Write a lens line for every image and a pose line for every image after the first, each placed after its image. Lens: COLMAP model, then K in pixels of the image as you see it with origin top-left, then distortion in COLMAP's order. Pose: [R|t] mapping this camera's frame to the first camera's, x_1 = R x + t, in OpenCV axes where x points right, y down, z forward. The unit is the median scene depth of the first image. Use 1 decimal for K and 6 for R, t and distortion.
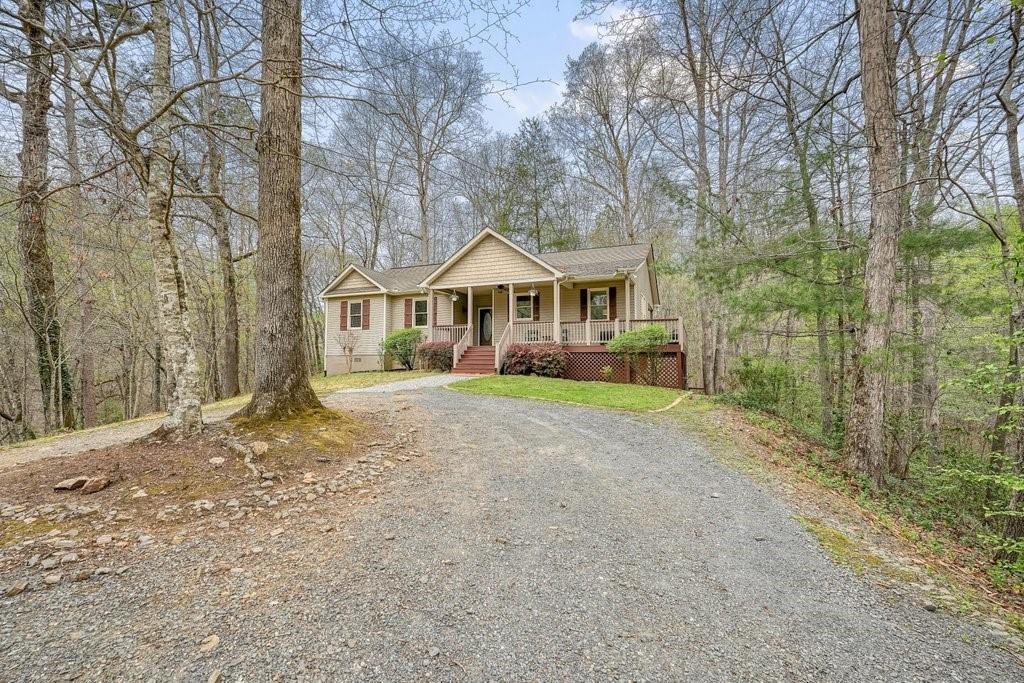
lens RADIAL K [[455.7, 0, 515.3], [0, 455.7, 345.3], [0, 0, 1]] dist [-0.004113, -0.000243]
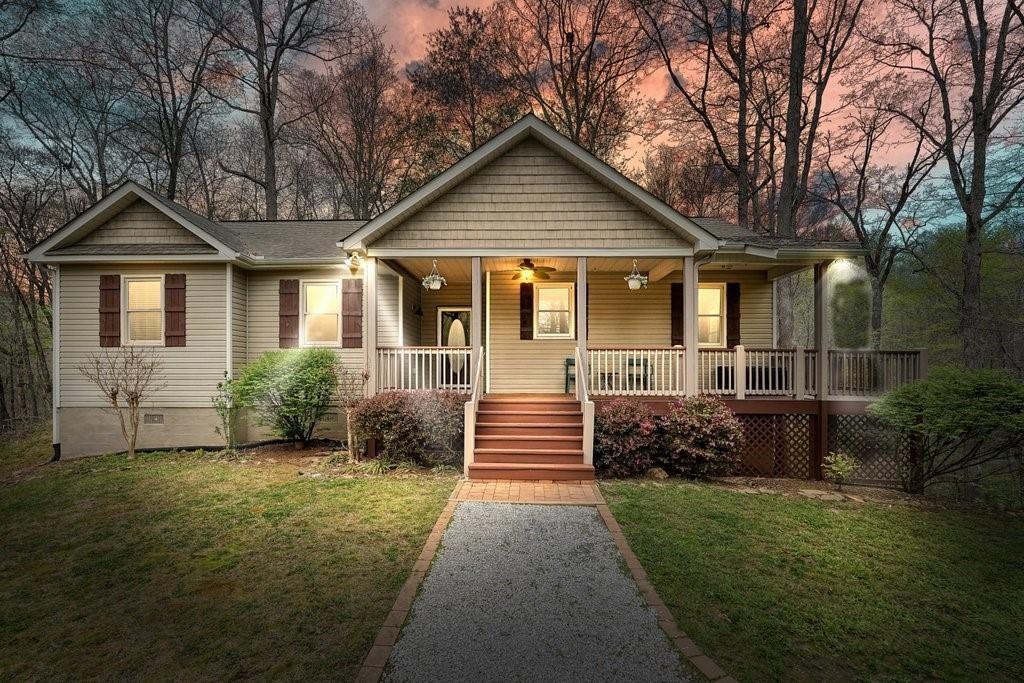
lens RADIAL K [[462.8, 0, 512.6], [0, 462.8, 377.7], [0, 0, 1]] dist [-0.001410, 0.000316]
pose [[0.937192, -0.001167, 0.348813, -0.218031], [-0.019157, 0.998313, 0.054811, -0.041291], [-0.348288, -0.058050, 0.935588, 0.576809]]
